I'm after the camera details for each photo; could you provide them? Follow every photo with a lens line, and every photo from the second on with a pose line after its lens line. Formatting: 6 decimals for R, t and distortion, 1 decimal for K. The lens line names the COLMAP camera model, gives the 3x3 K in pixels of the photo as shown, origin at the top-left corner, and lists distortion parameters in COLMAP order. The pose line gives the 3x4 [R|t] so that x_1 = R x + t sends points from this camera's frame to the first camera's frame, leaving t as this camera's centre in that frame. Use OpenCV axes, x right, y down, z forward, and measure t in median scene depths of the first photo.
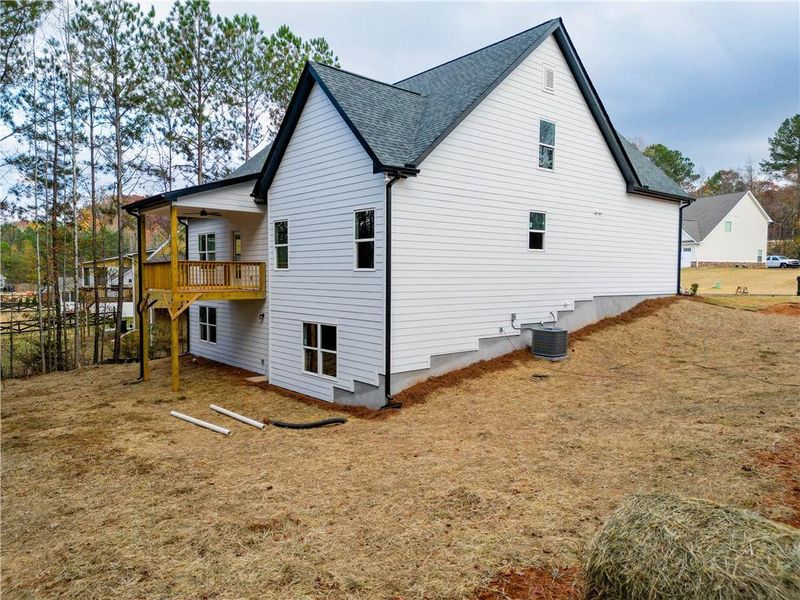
lens RADIAL K [[559.4, 0, 406.9], [0, 559.4, 297.0], [0, 0, 1]] dist [0.052900, -0.042648]
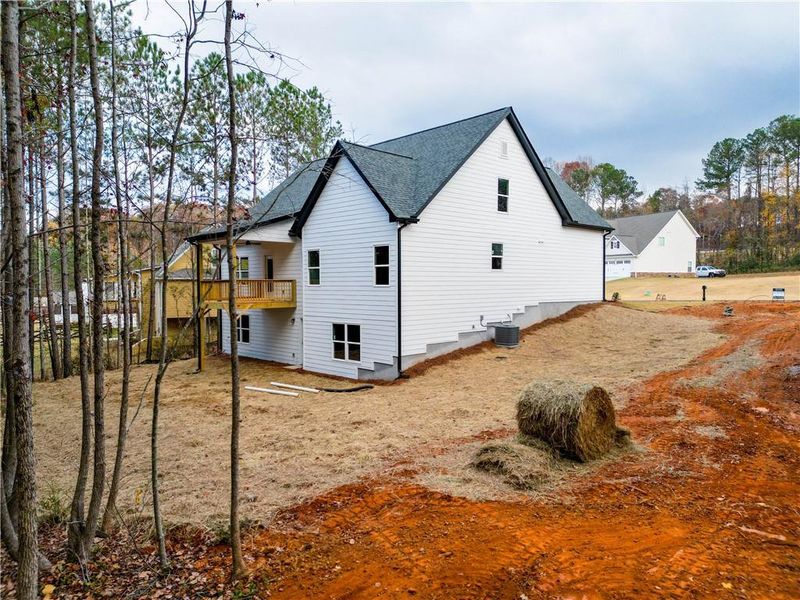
lens RADIAL K [[559.4, 0, 406.3], [0, 559.4, 296.5], [0, 0, 1]] dist [0.052900, -0.042648]
pose [[0.997785, -0.009770, 0.065805, -0.086690], [0.010963, 0.999781, -0.017801, 0.004950], [-0.065617, 0.018483, 0.997674, -0.372665]]
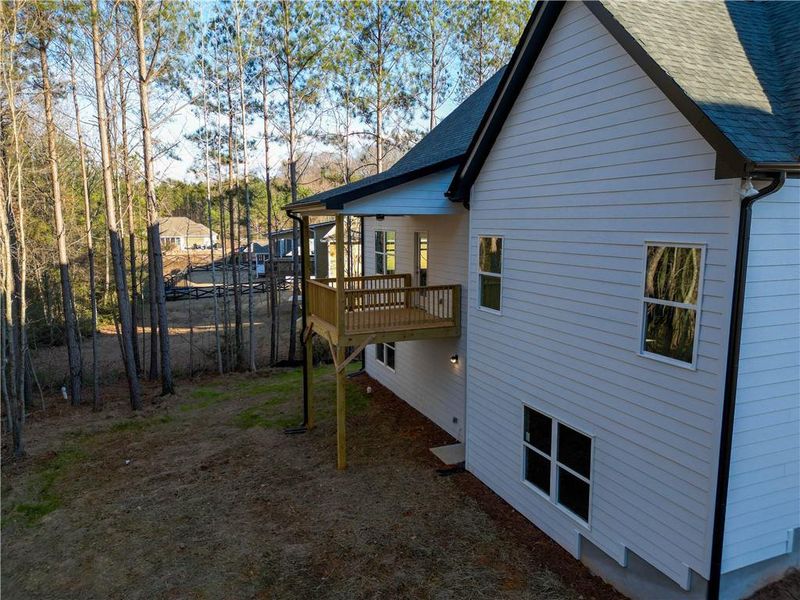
lens RADIAL K [[559.4, 0, 402.5], [0, 559.4, 297.5], [0, 0, 1]] dist [0.052900, -0.042648]
pose [[0.950962, 0.040097, -0.306698, -0.118828], [-0.010250, 0.995102, 0.098317, -0.124083], [0.309139, -0.090352, 0.946715, 0.351236]]
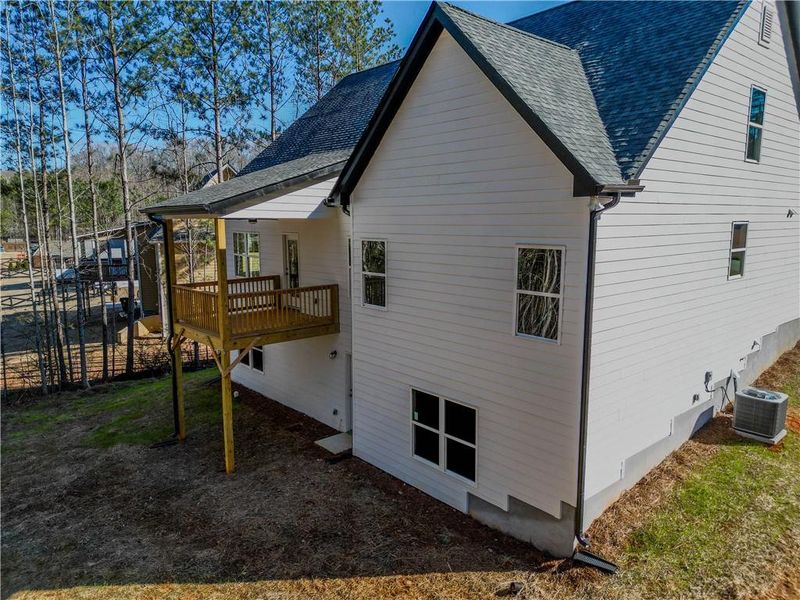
lens RADIAL K [[559.4, 0, 403.5], [0, 559.4, 295.7], [0, 0, 1]] dist [0.052900, -0.042648]
pose [[0.999976, -0.003906, 0.005669, -0.186041], [0.003336, 0.995246, 0.097338, -0.129521], [-0.006022, -0.097317, 0.995235, 0.289363]]
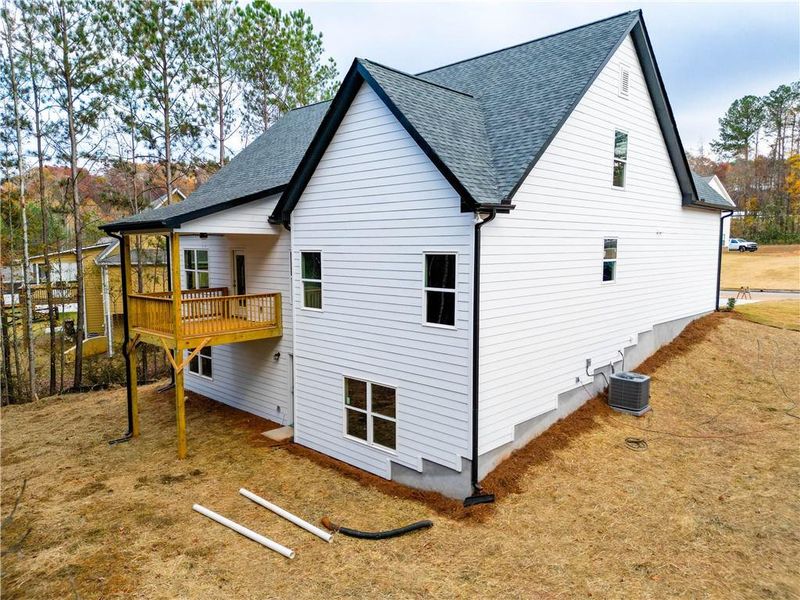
lens RADIAL K [[559.4, 0, 403.1], [0, 559.4, 295.1], [0, 0, 1]] dist [0.052900, -0.042648]
pose [[0.995668, -0.012760, 0.092098, -0.161719], [0.008401, 0.998833, 0.047561, -0.105825], [-0.092597, -0.046581, 0.994613, 0.163147]]
